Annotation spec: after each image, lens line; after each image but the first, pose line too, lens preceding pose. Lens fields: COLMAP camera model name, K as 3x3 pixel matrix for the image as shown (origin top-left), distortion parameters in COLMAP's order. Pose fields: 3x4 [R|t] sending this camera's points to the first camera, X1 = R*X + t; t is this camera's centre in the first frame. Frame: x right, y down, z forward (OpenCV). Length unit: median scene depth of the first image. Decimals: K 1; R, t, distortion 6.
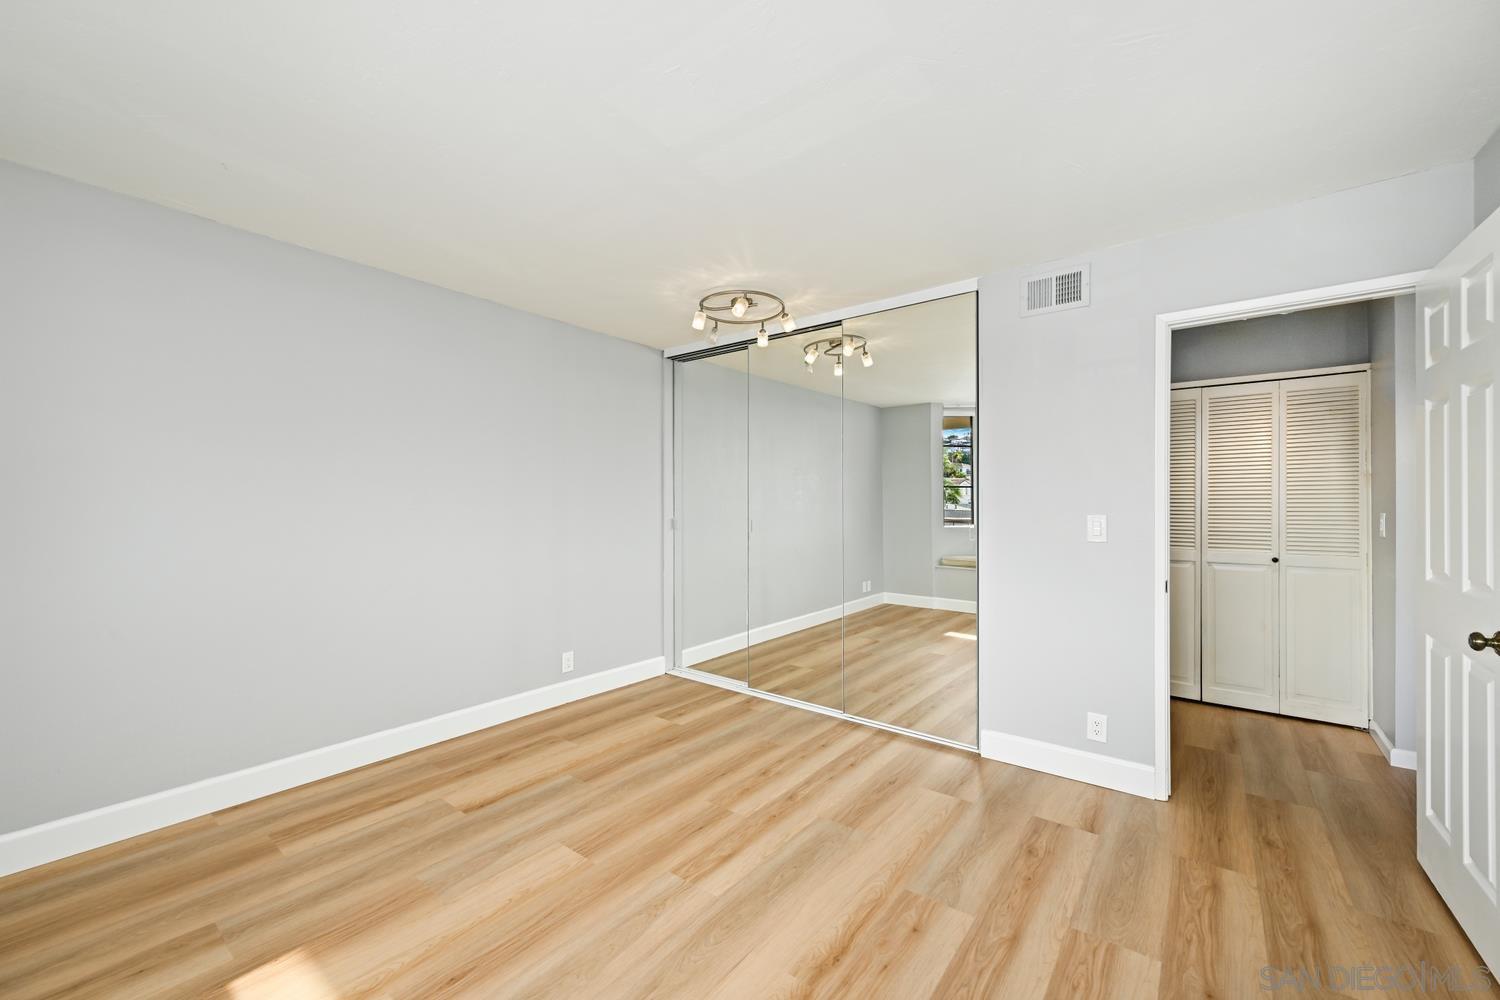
lens RADIAL K [[591.8, 0, 755.2], [0, 591.8, 505.3], [0, 0, 1]] dist [0.000854, 0.000329]
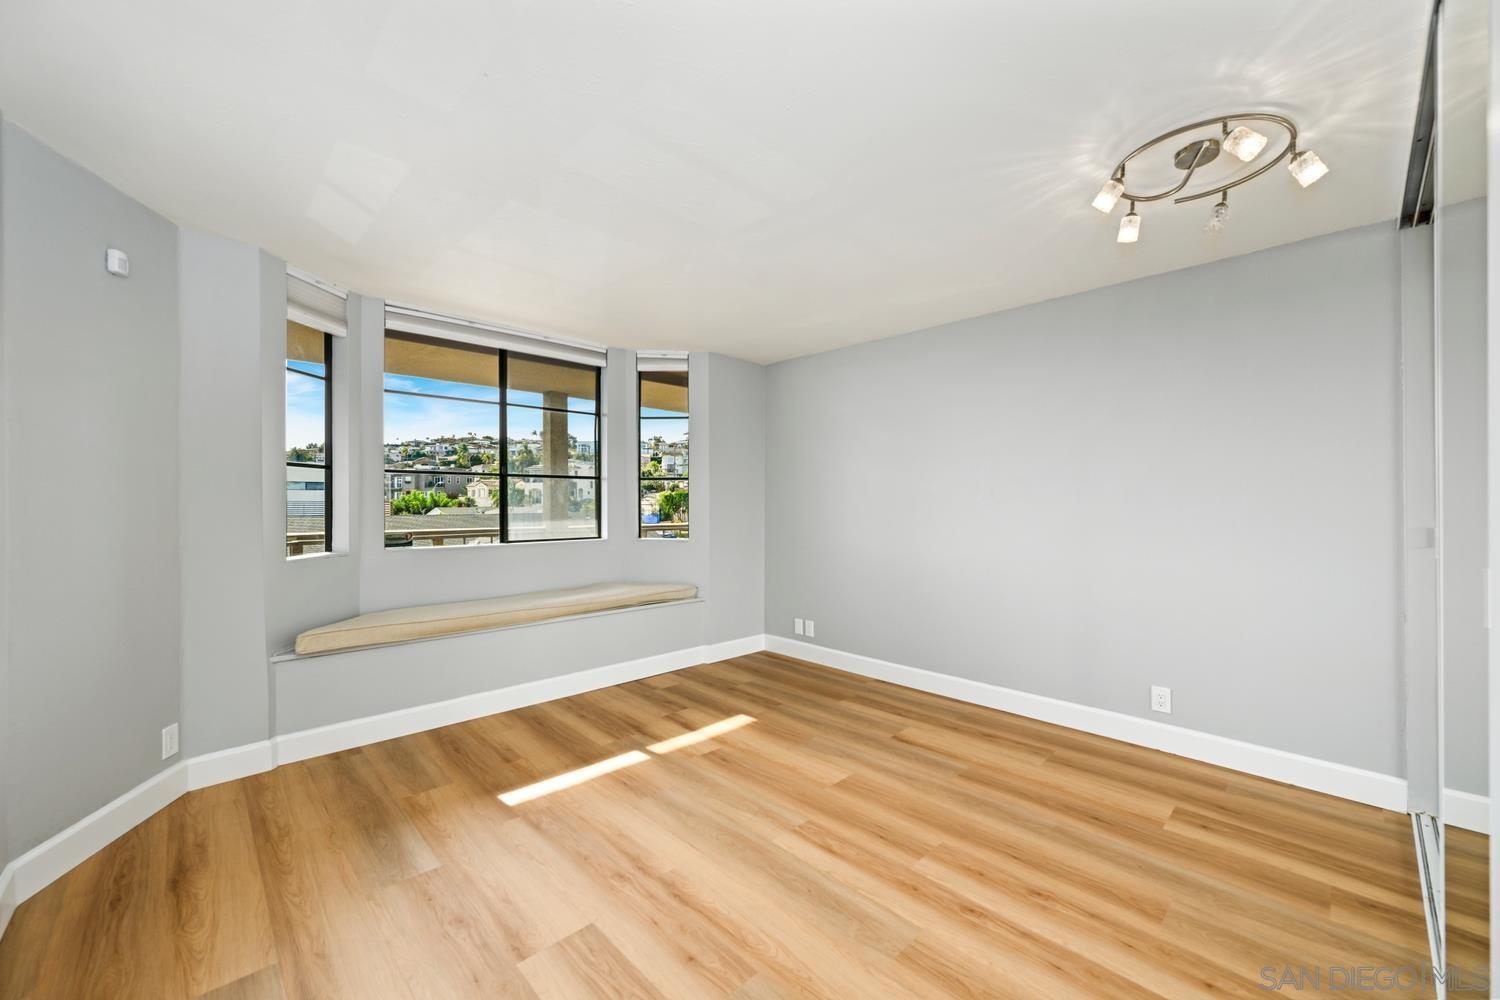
lens RADIAL K [[591.8, 0, 755.2], [0, 591.8, 505.3], [0, 0, 1]] dist [0.000854, 0.000329]
pose [[-0.147946, 0.002726, -0.988992, 0.801660], [0.000973, 0.999996, 0.002611, 0.002815], [0.988995, -0.000576, -0.147948, 0.846782]]
